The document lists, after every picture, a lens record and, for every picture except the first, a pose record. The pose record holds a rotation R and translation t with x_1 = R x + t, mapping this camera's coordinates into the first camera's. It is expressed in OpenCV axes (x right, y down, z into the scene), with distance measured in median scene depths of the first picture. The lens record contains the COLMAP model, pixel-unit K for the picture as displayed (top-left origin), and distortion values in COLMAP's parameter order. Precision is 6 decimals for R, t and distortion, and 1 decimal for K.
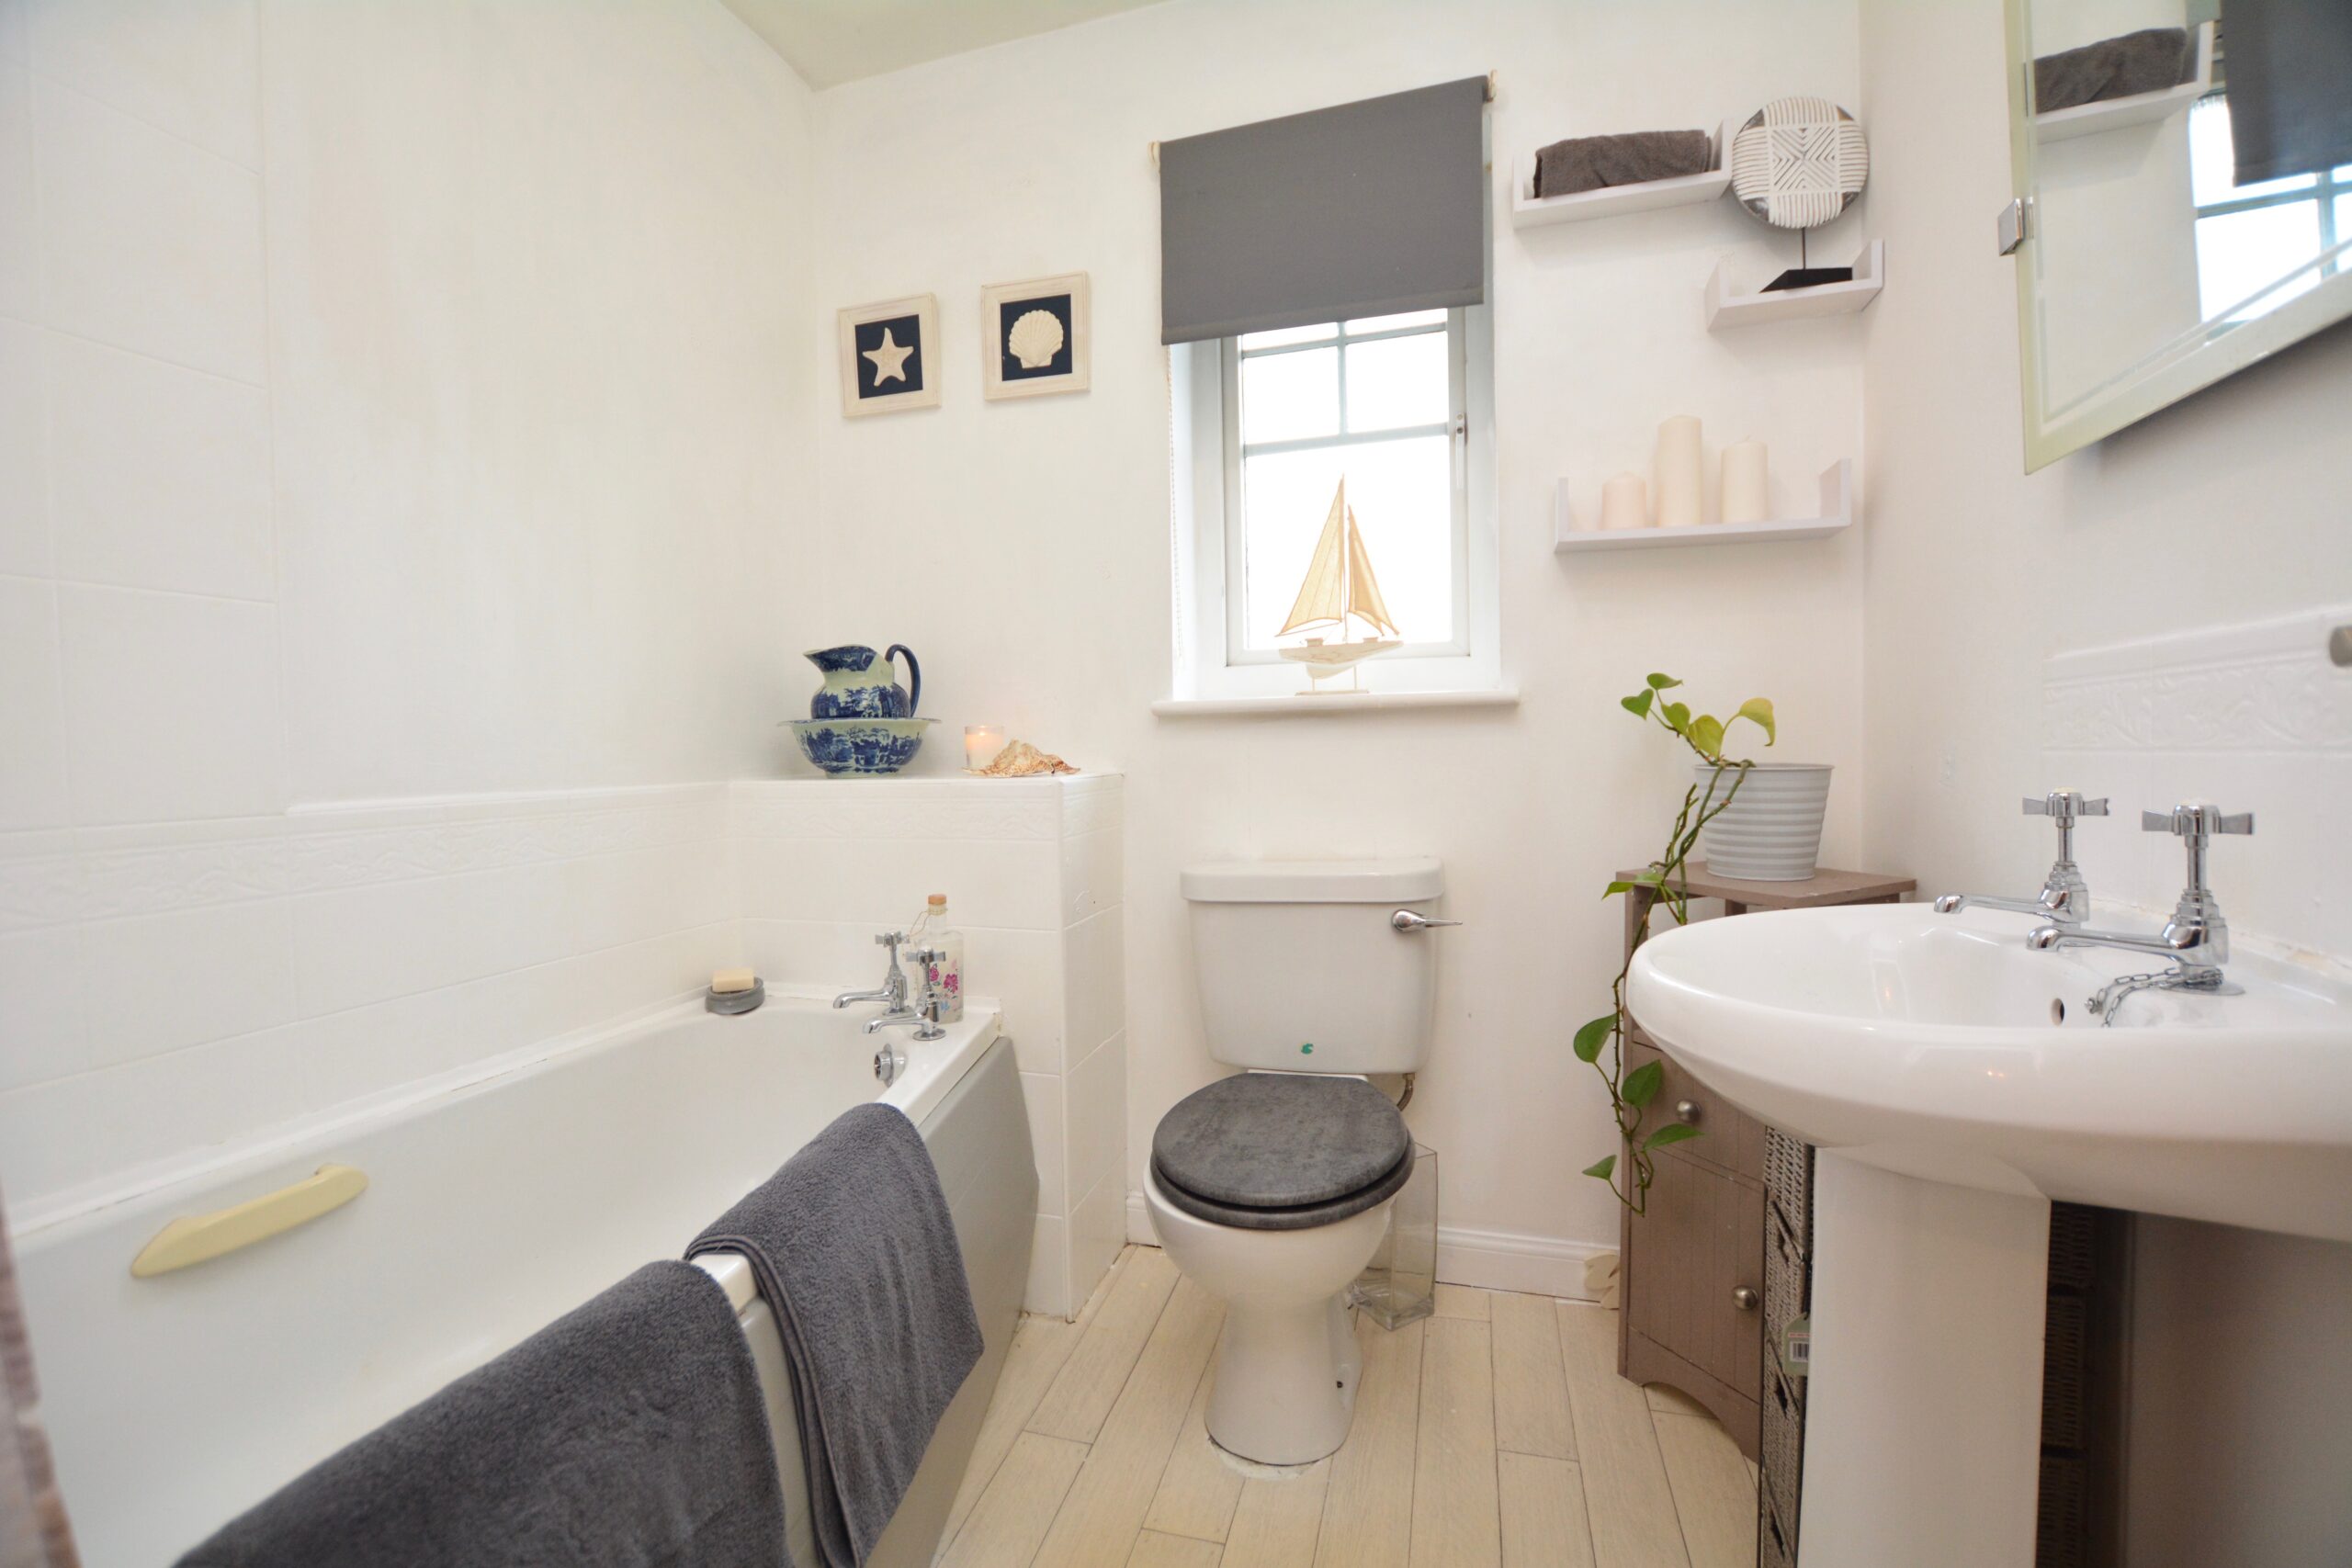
lens RADIAL K [[1041.9, 0, 1172.6], [0, 1041.9, 774.7], [0, 0, 1]] dist [-0.020532, 0.001440]
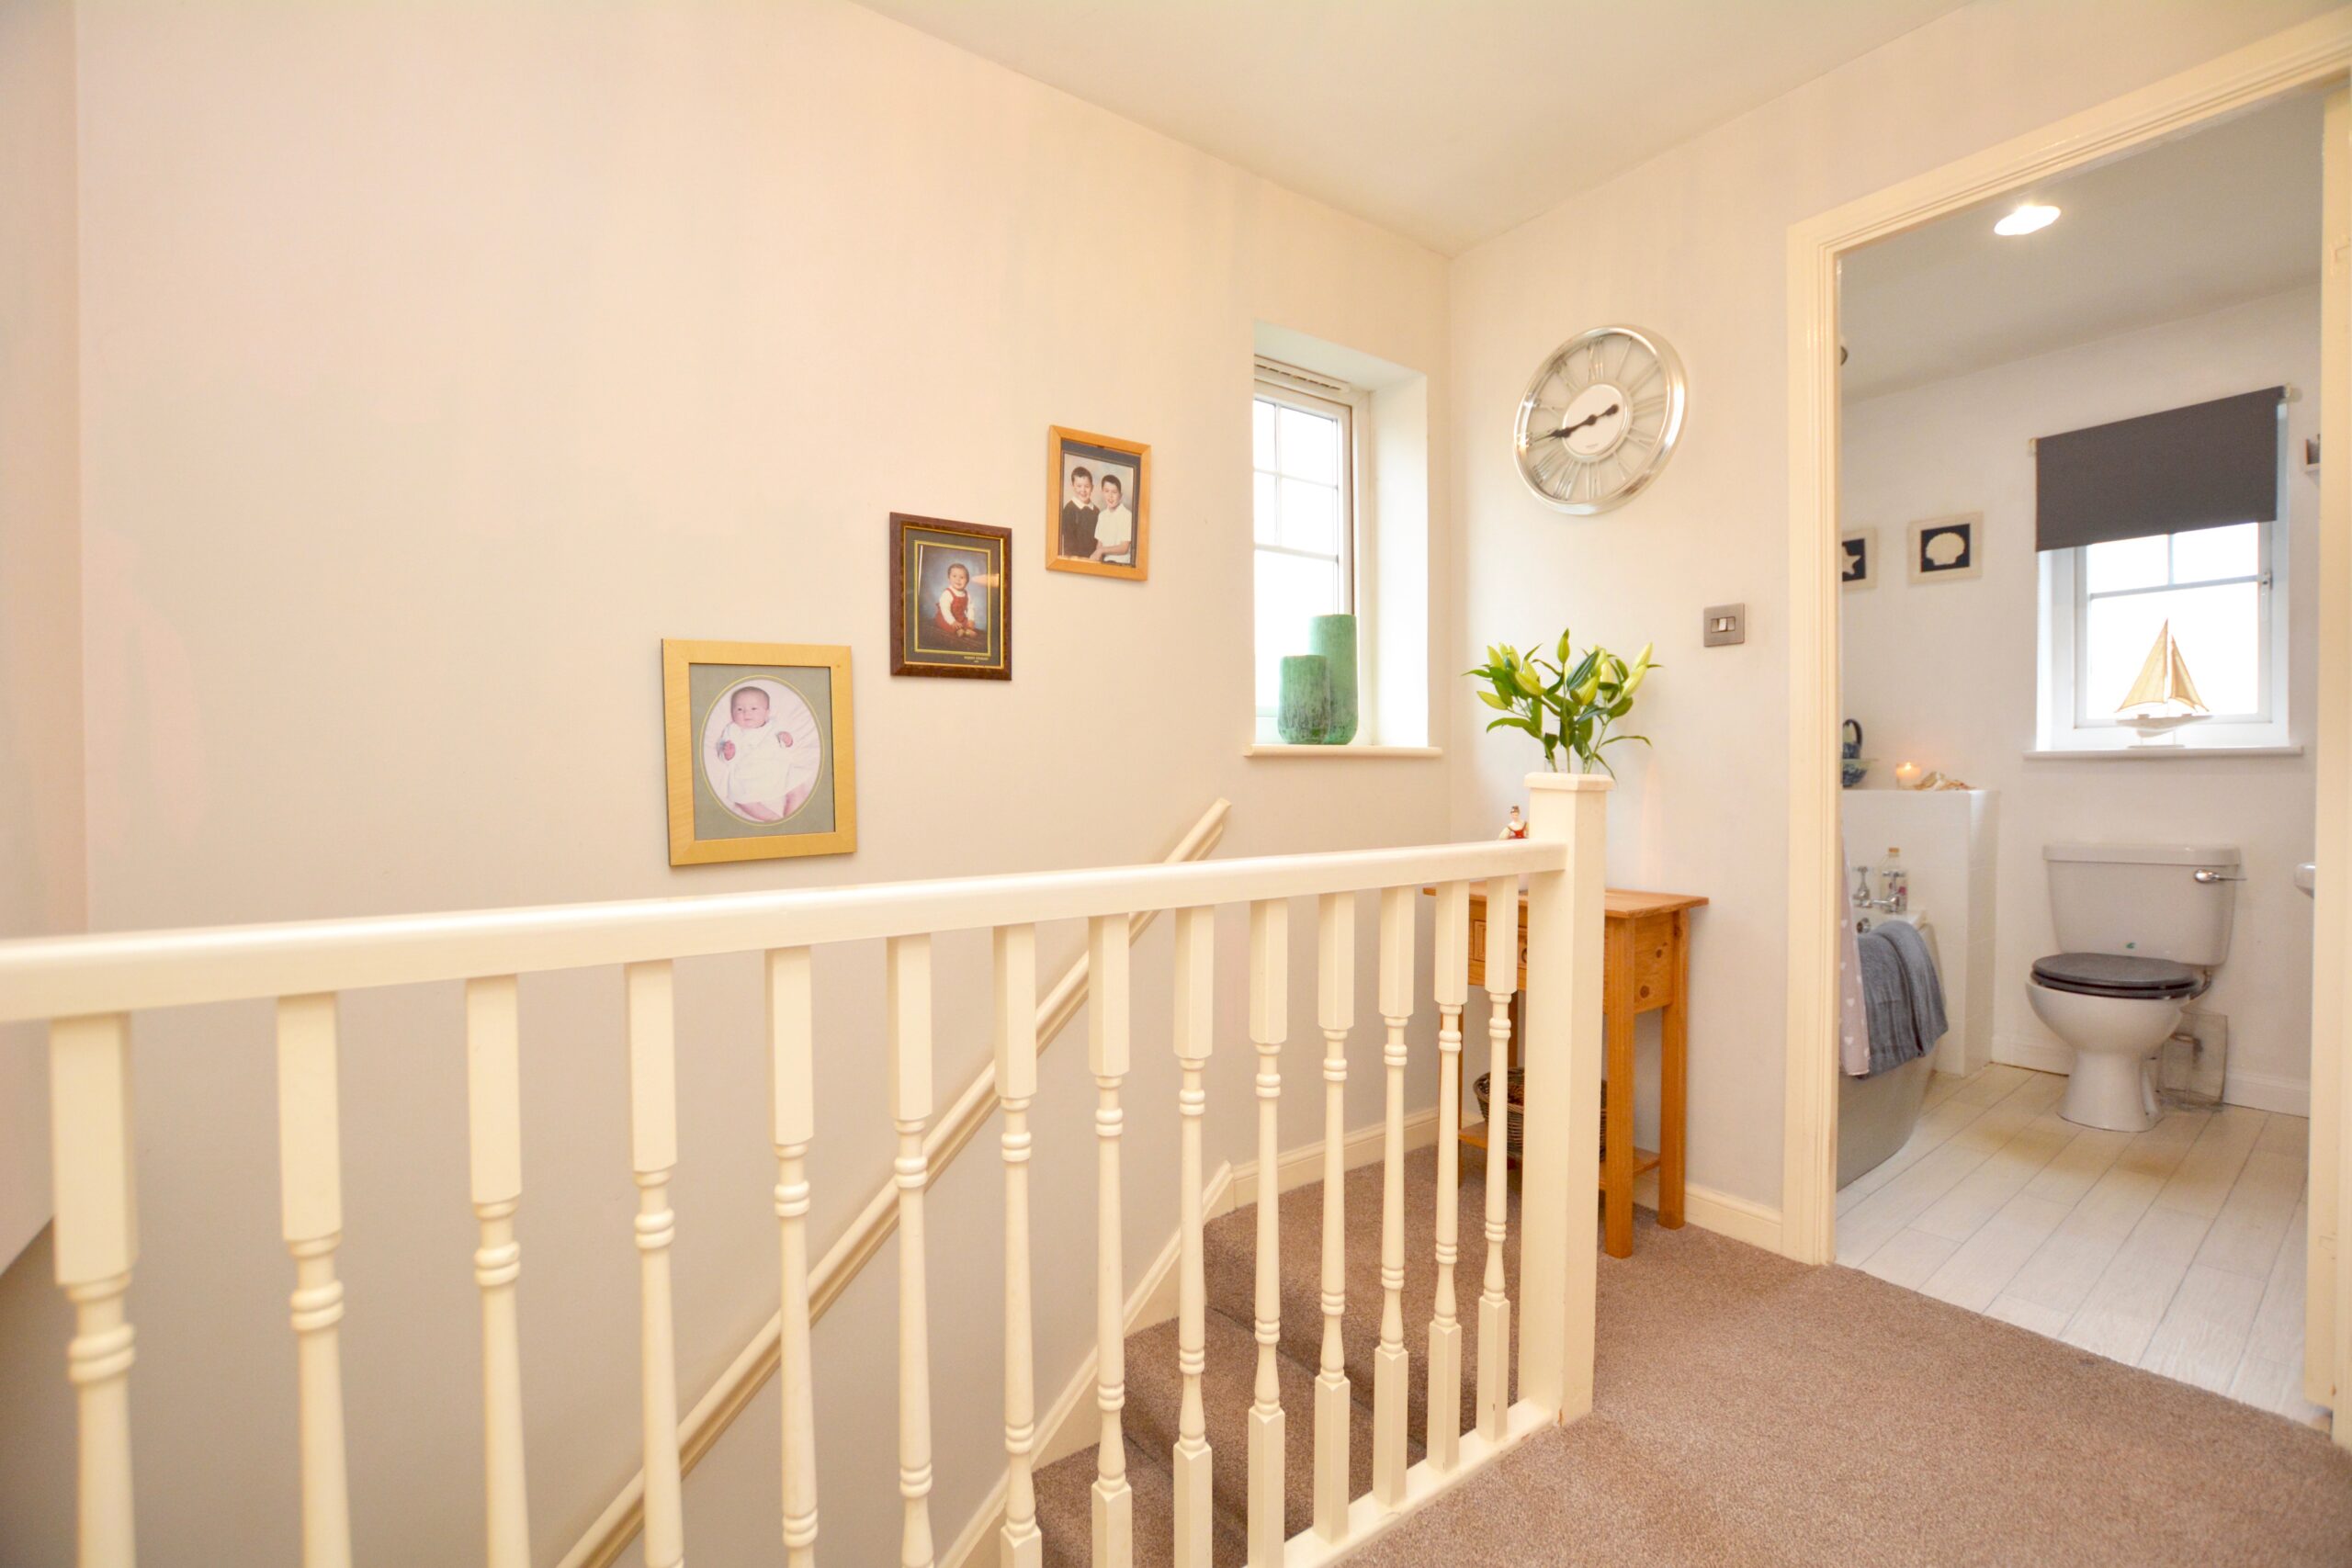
lens RADIAL K [[1041.9, 0, 1194.4], [0, 1041.9, 786.6], [0, 0, 1]] dist [-0.020532, 0.001440]
pose [[0.811872, 0.021875, -0.583426, -0.141355], [-0.027669, 0.999617, -0.001022, 0.032141], [0.583180, 0.016973, 0.812166, -1.245383]]
